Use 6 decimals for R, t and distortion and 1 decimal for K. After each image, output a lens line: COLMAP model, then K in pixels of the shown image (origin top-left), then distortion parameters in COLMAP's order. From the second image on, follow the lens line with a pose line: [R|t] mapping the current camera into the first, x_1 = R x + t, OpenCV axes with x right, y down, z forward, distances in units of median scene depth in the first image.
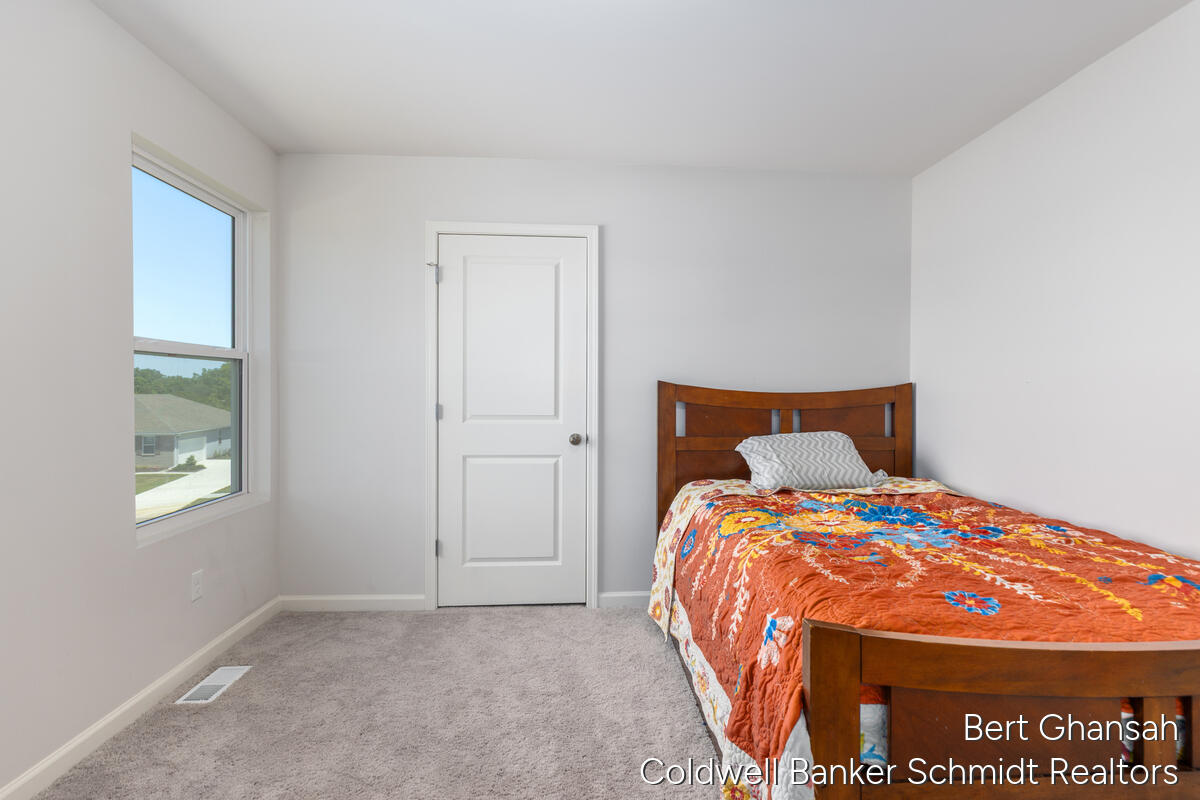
lens RADIAL K [[558.1, 0, 603.6], [0, 558.1, 393.5], [0, 0, 1]] dist [0.001778, 0.000244]
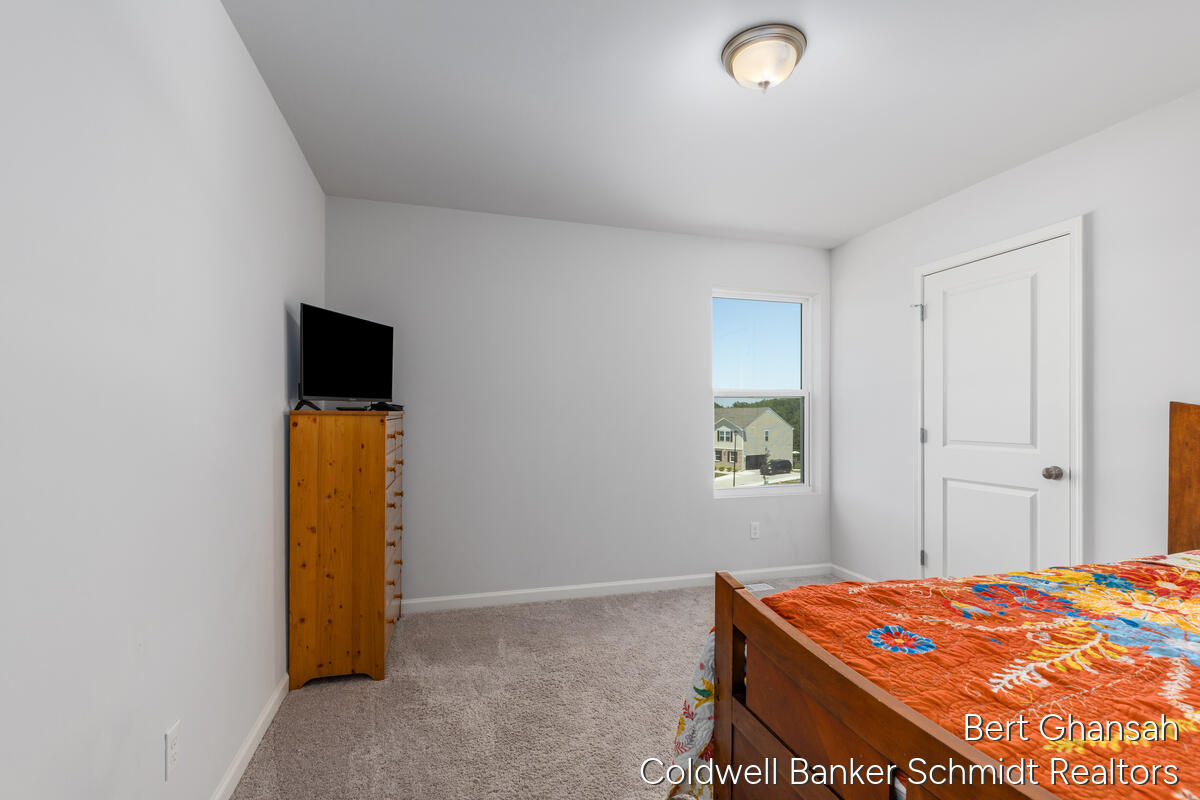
lens RADIAL K [[549.7, 0, 601.6], [0, 549.7, 414.7], [0, 0, 1]] dist [0.000345, -0.000051]
pose [[0.212958, -0.006846, -0.977037, 0.640092], [-0.003706, 0.999963, -0.007814, 0.001770], [0.977054, 0.005285, 0.212925, 0.138323]]
